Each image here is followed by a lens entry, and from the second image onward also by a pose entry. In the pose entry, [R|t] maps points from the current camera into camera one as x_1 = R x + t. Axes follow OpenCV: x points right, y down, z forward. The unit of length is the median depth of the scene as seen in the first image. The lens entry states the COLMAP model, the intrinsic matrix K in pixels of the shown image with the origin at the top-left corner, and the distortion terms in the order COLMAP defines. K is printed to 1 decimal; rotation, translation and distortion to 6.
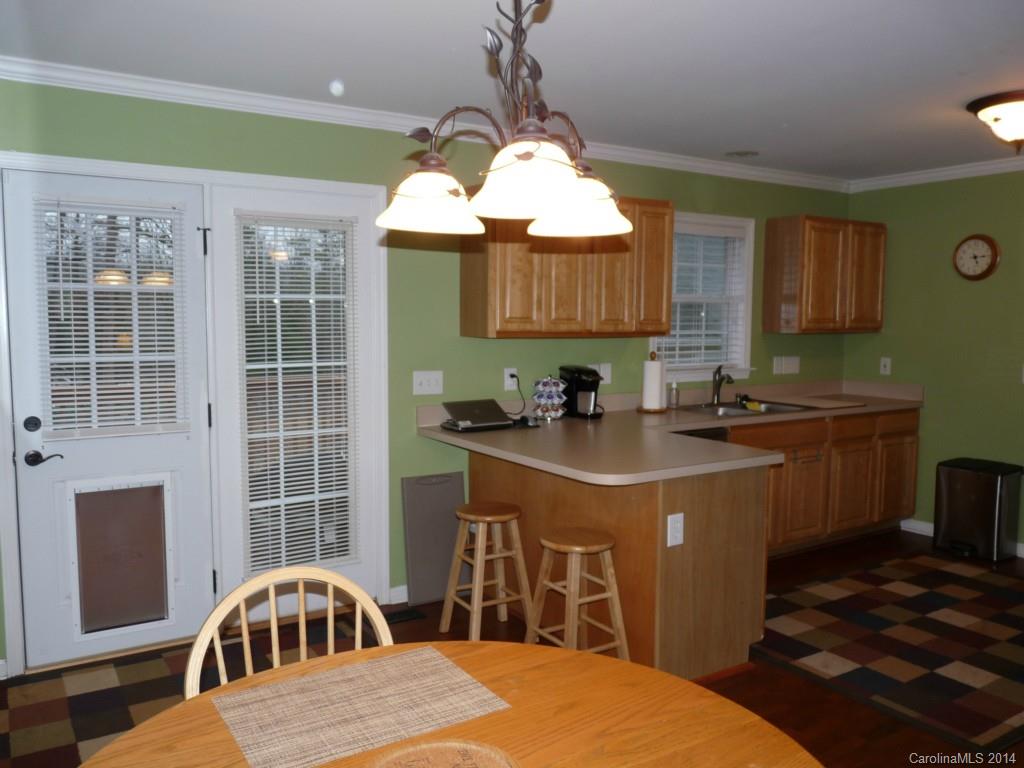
lens RADIAL K [[824.2, 0, 512.0], [0, 824.2, 384.0], [0, 0, 1]] dist [0.002870, -0.045506]
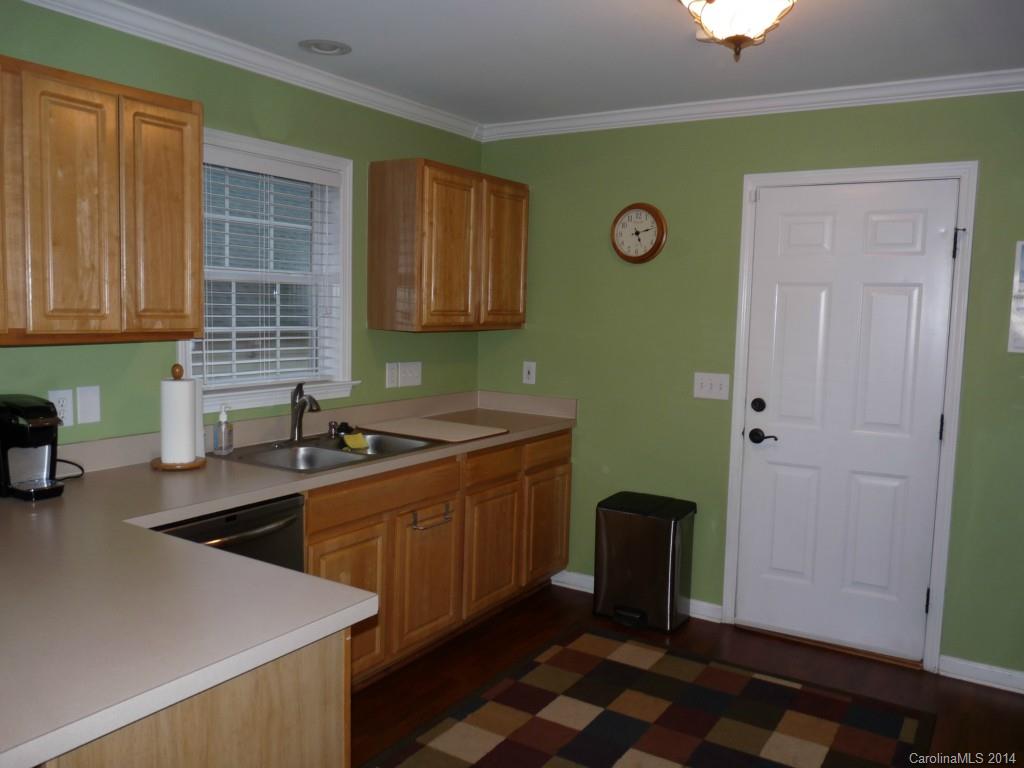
lens RADIAL K [[824.2, 0, 512.0], [0, 824.2, 384.0], [0, 0, 1]] dist [0.002870, -0.045506]
pose [[0.908646, -0.024090, 0.416872, 0.131742], [0.015460, 0.999591, 0.024067, -0.032949], [-0.417281, -0.015424, 0.908647, 0.342311]]
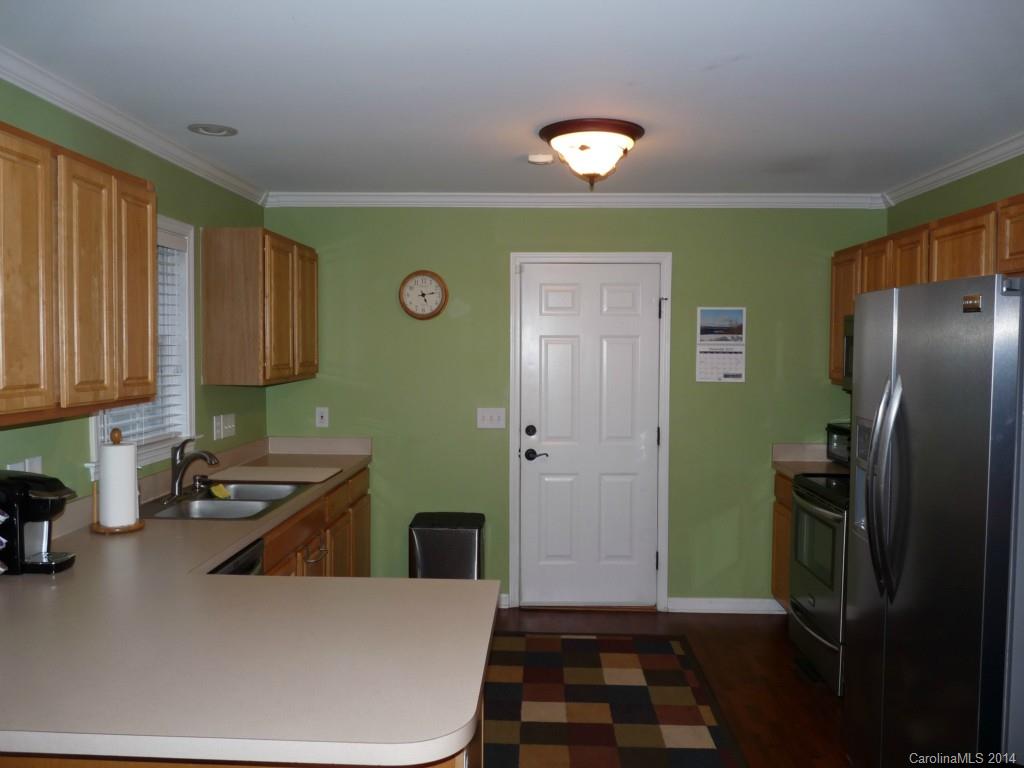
lens RADIAL K [[824.2, 0, 512.0], [0, 824.2, 384.0], [0, 0, 1]] dist [0.002870, -0.045506]
pose [[0.574065, -0.041983, 0.817733, -0.137230], [0.066151, 0.997798, 0.004788, -0.051692], [-0.816133, 0.051345, 0.575578, 0.387766]]
